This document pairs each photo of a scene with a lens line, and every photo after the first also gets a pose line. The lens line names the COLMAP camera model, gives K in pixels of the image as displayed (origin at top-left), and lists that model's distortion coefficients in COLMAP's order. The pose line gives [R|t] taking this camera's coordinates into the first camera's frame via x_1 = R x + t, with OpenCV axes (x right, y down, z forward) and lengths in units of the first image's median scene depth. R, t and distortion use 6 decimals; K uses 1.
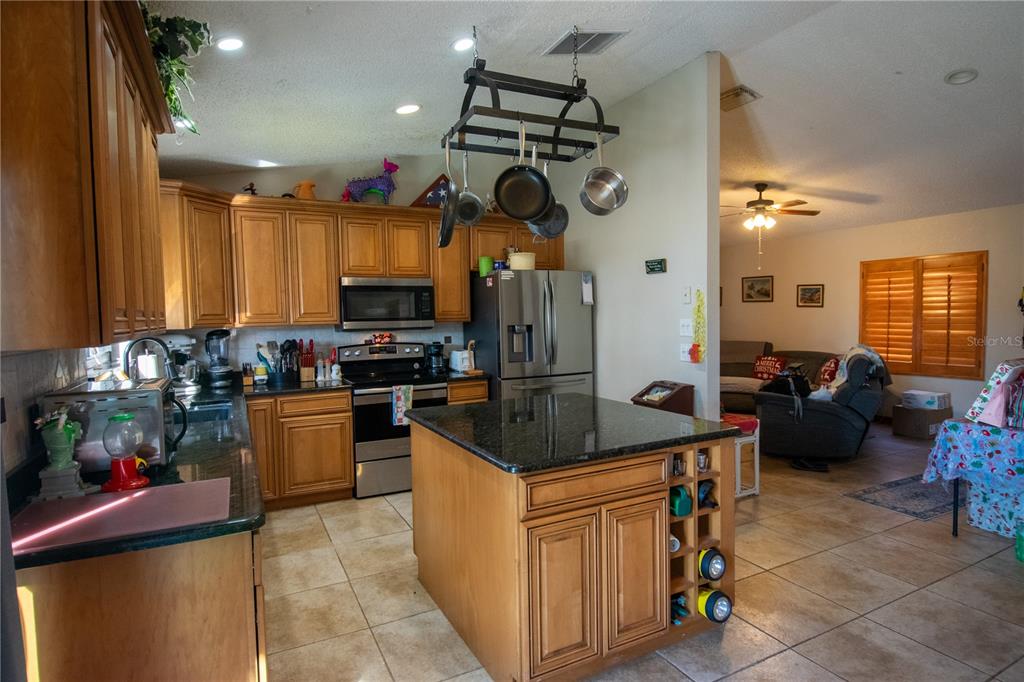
lens RADIAL K [[545.1, 0, 511.6], [0, 545.1, 342.9], [0, 0, 1]] dist [0.018410, -0.019852]
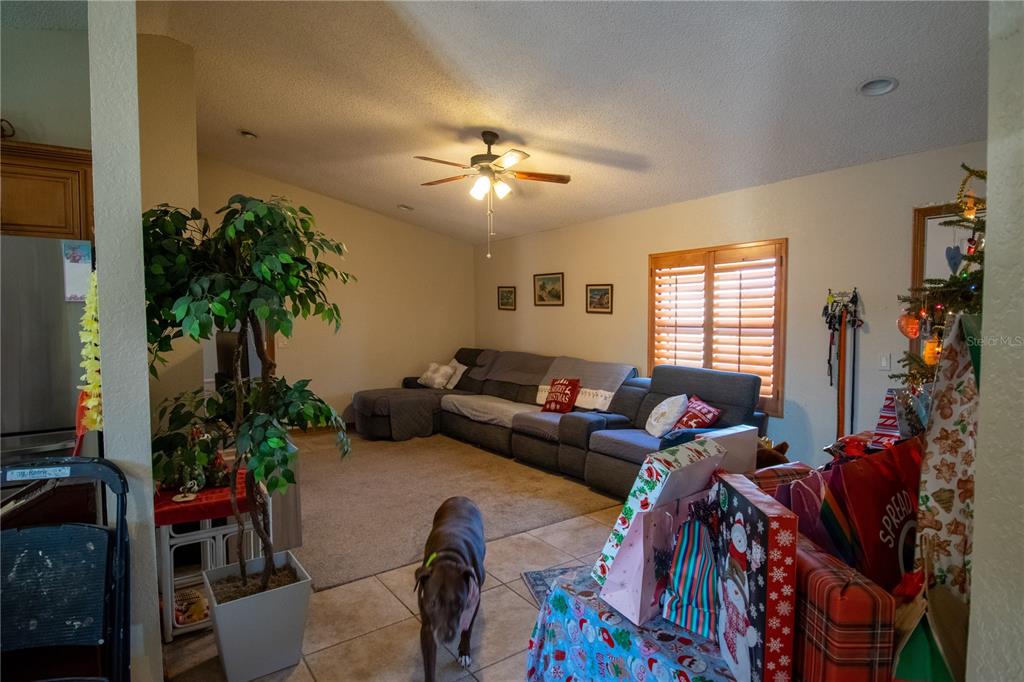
lens RADIAL K [[545.1, 0, 507.8], [0, 545.1, 340.3], [0, 0, 1]] dist [0.018410, -0.019852]
pose [[0.989738, 0.007912, 0.142678, 0.585951], [-0.006403, 0.999919, -0.011033, -0.034638], [-0.142754, 0.010006, 0.989708, 0.490058]]
